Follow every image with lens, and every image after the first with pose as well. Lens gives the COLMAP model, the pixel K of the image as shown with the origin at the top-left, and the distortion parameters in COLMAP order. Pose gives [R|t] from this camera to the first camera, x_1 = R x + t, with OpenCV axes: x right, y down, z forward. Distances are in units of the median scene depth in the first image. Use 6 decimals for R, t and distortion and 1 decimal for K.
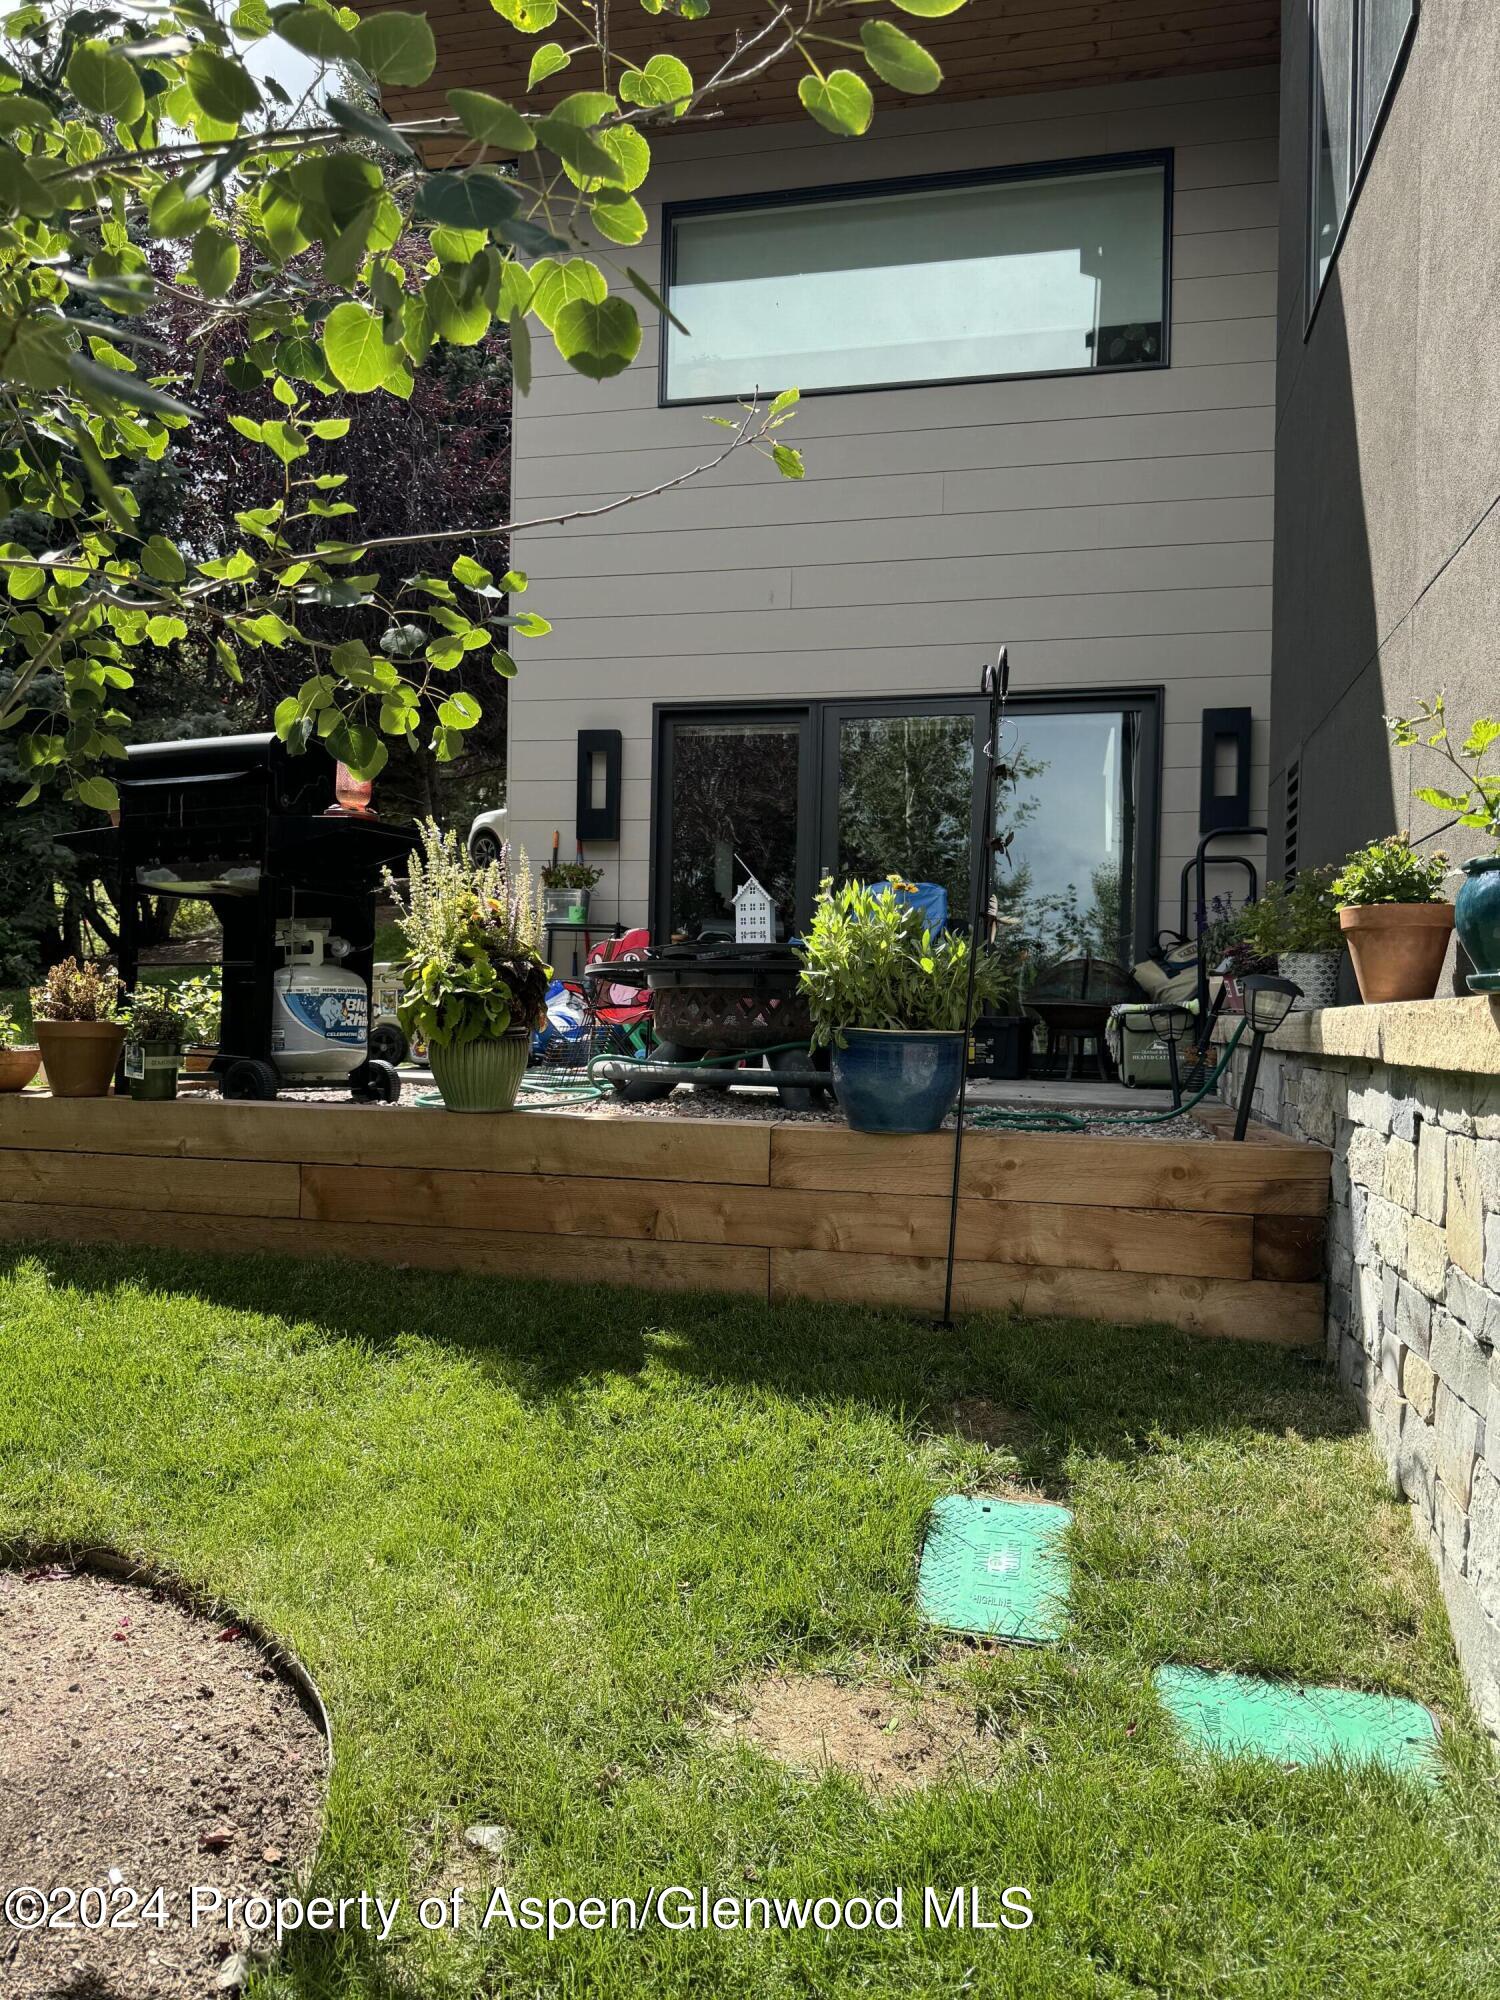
lens RADIAL K [[1398.6, 0, 751.2], [0, 1398.6, 1005.5], [0, 0, 1]] dist [0.072550, -0.112615]
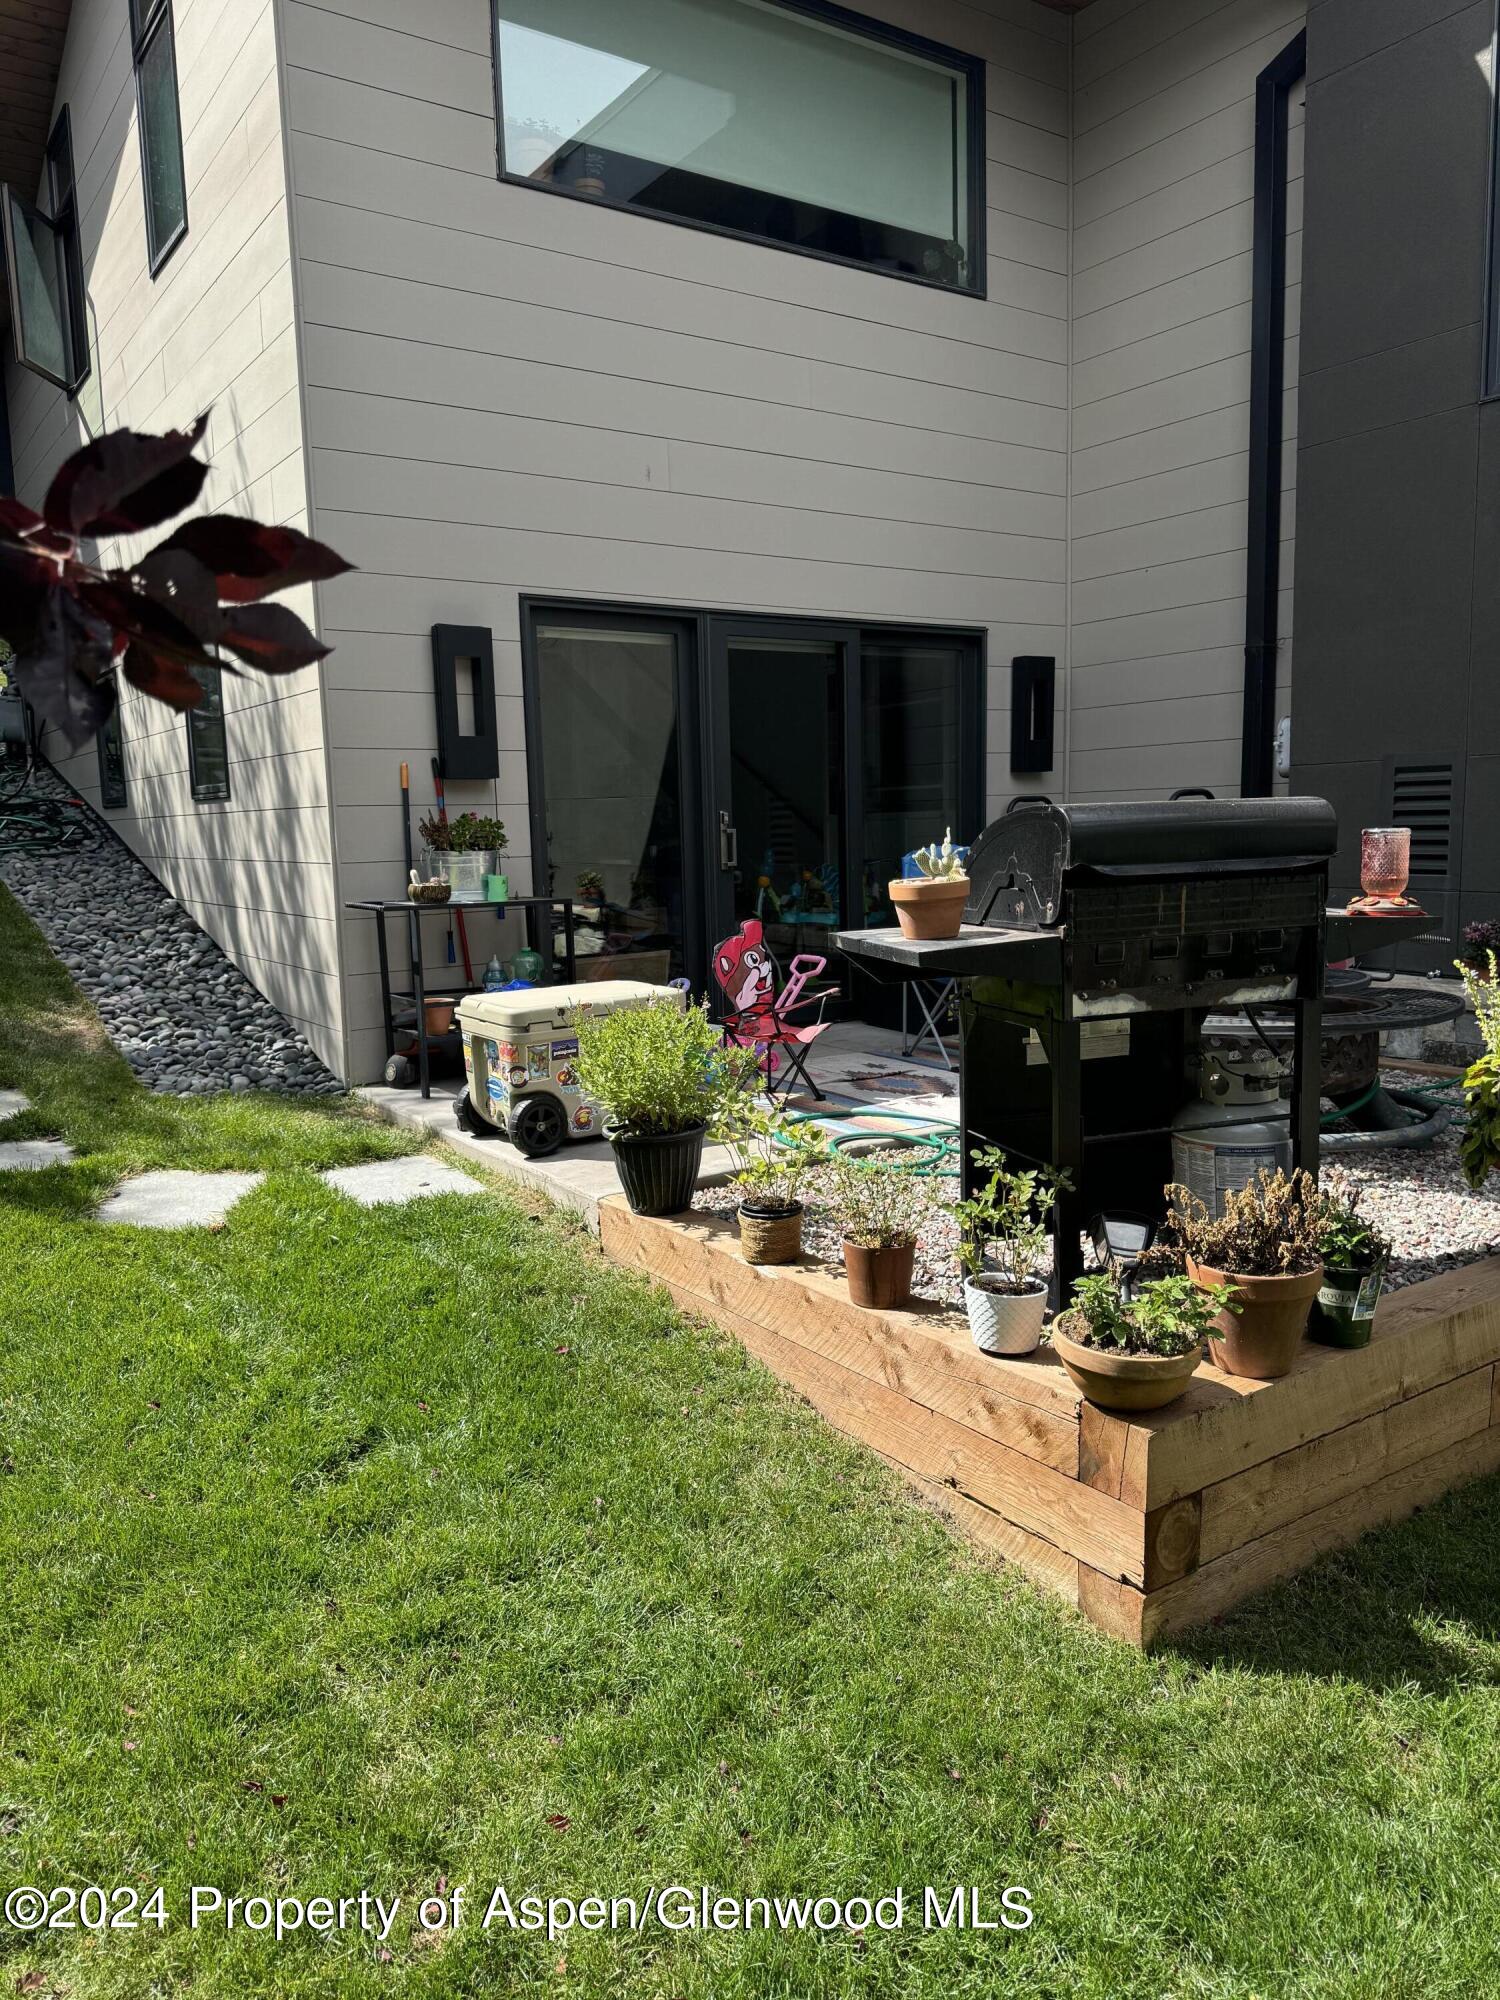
lens RADIAL K [[1398.6, 0, 751.2], [0, 1398.6, 1005.5], [0, 0, 1]] dist [0.072550, -0.112615]
pose [[0.696928, -0.127248, 0.705761, -0.547406], [0.030379, 0.988487, 0.148225, -0.105166], [-0.716497, -0.081861, 0.692770, 0.363592]]
